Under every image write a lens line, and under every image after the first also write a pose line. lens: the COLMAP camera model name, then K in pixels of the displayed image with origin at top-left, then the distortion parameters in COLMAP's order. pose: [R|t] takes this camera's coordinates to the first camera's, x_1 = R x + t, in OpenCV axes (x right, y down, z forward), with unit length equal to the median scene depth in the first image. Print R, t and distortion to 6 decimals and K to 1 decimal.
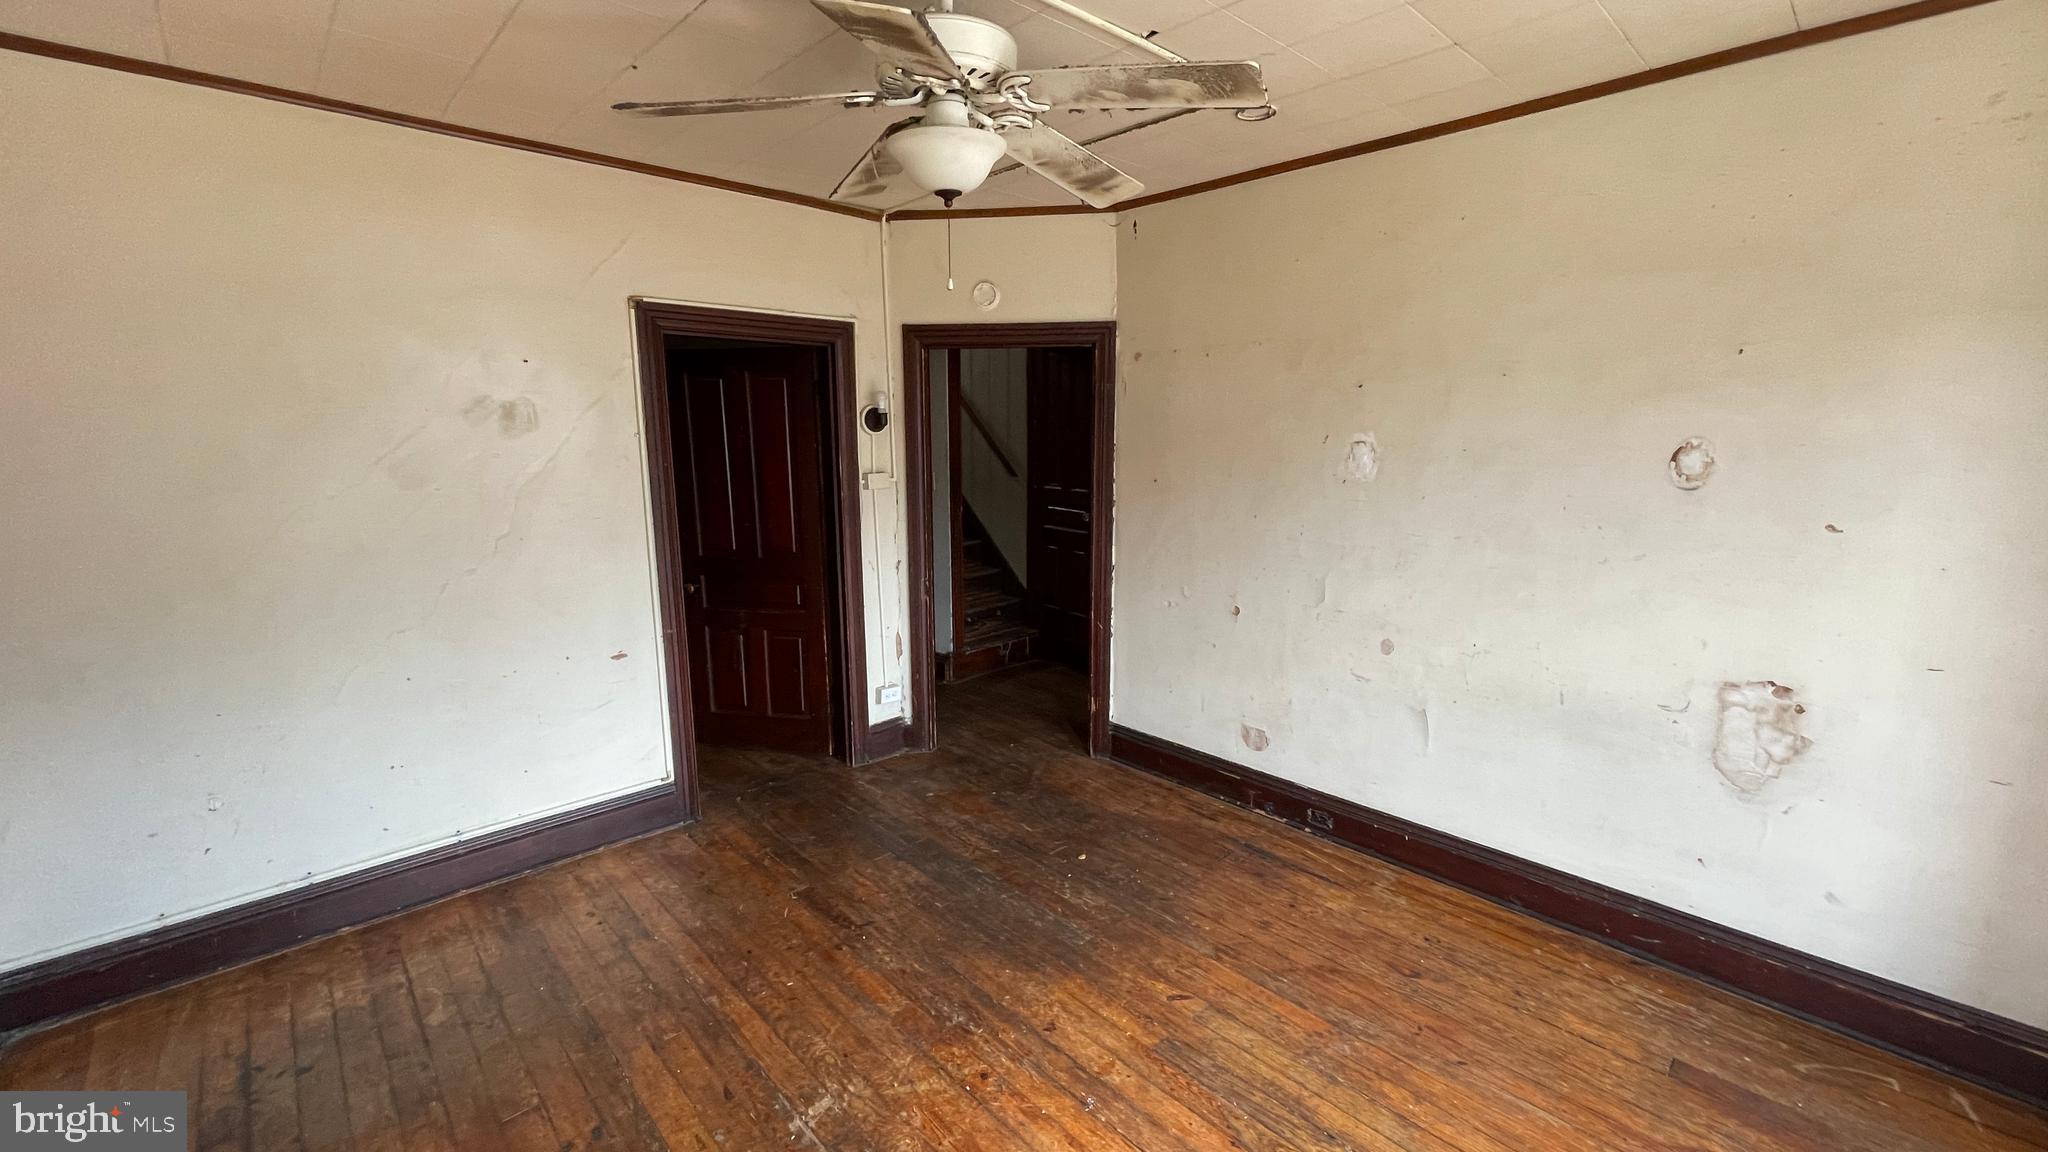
lens RADIAL K [[826.4, 0, 1012.7], [0, 826.4, 582.9], [0, 0, 1]] dist [-0.004407, 0.000326]
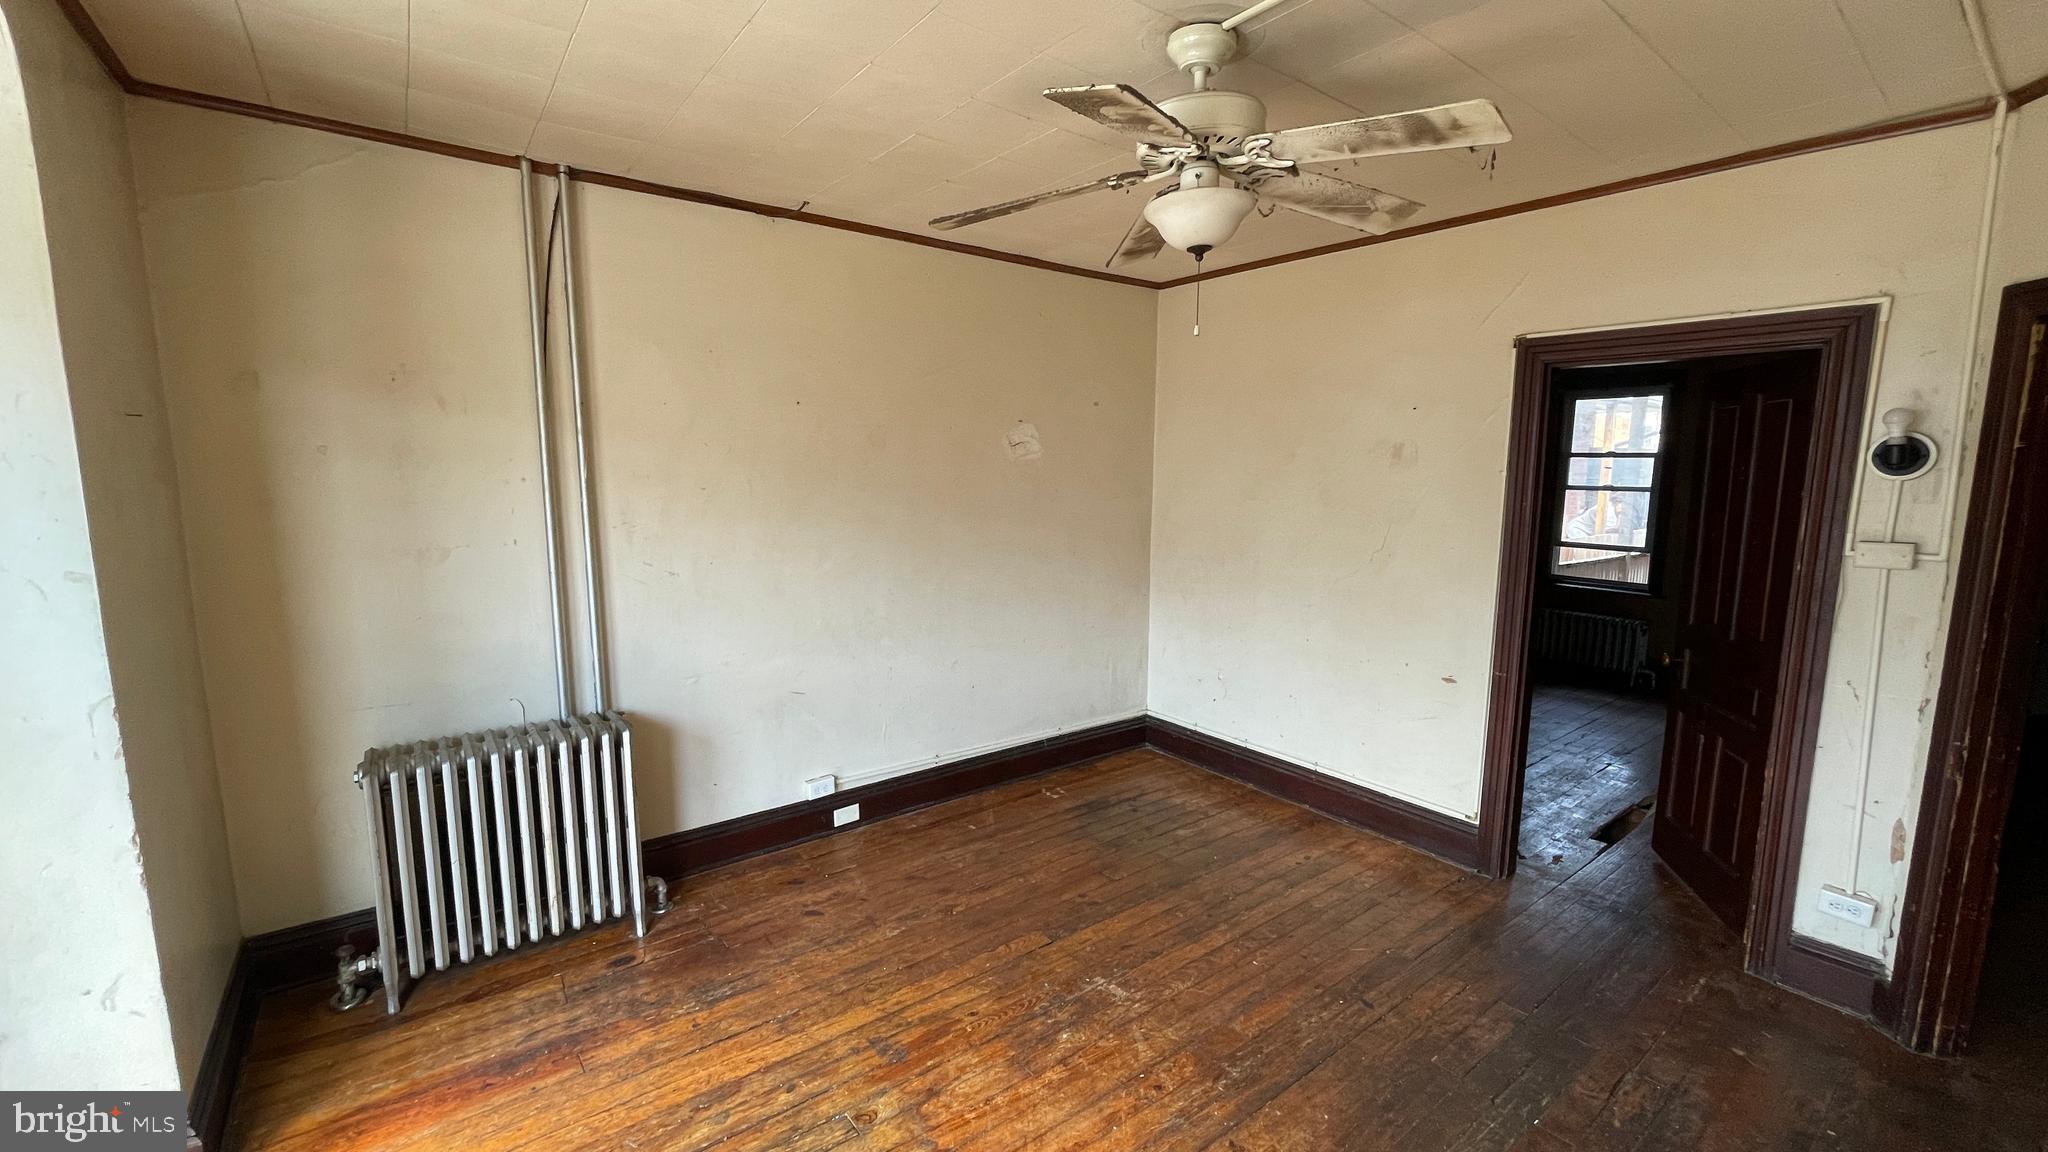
lens RADIAL K [[826.4, 0, 1015.3], [0, 826.4, 576.6], [0, 0, 1]] dist [-0.004407, 0.000326]
pose [[-0.095794, 0.138769, -0.985681, 0.716152], [-0.193662, 0.968714, 0.155202, -0.113926], [0.976380, 0.205757, -0.065923, 0.603038]]
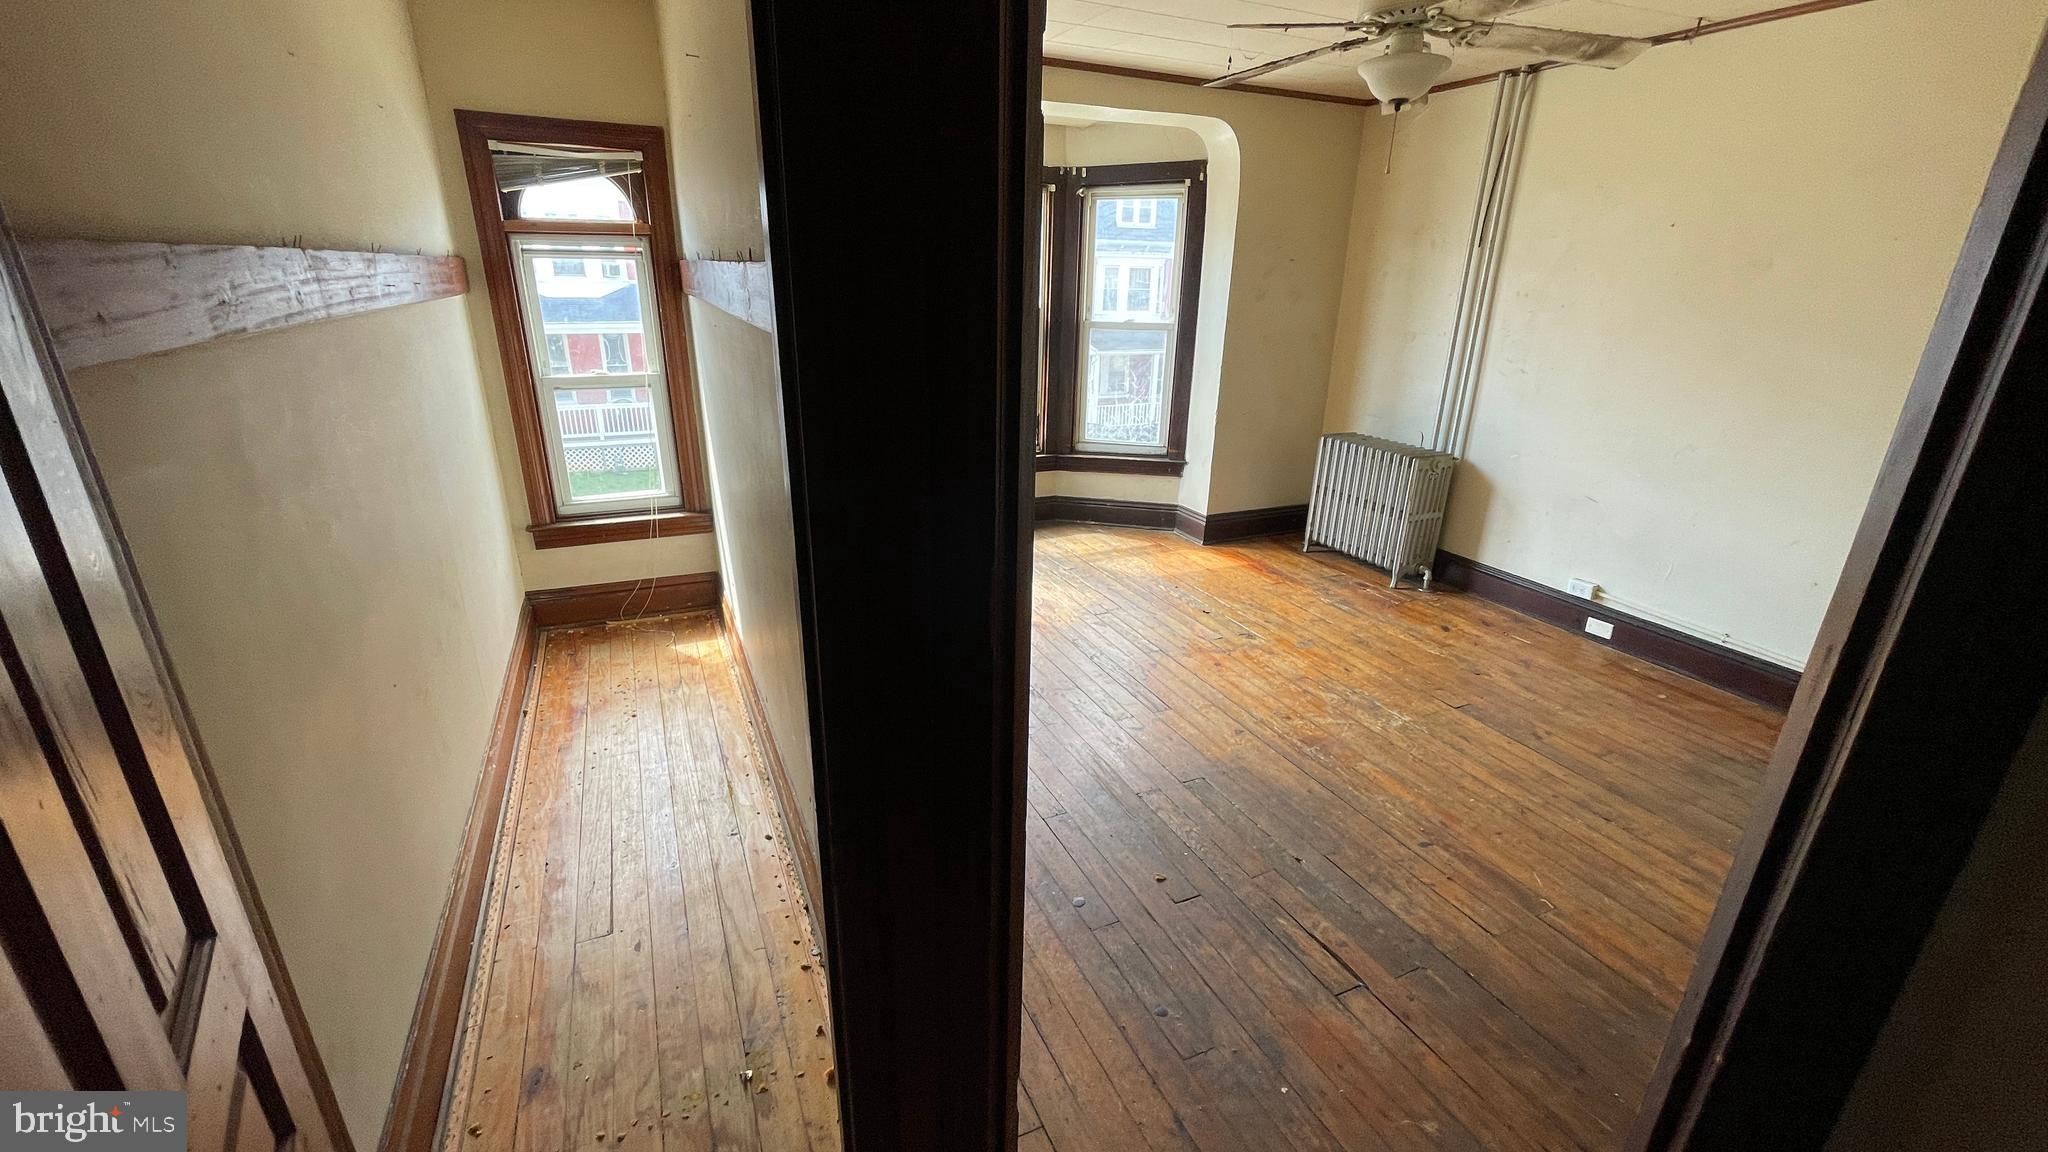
lens RADIAL K [[826.4, 0, 1033.2], [0, 826.4, 571.5], [0, 0, 1]] dist [-0.004407, 0.000326]
pose [[-0.956355, -0.112392, 0.269729, 0.028143], [0.040101, 0.863857, 0.502139, -0.334809], [-0.289444, 0.491039, -0.821646, 1.784520]]
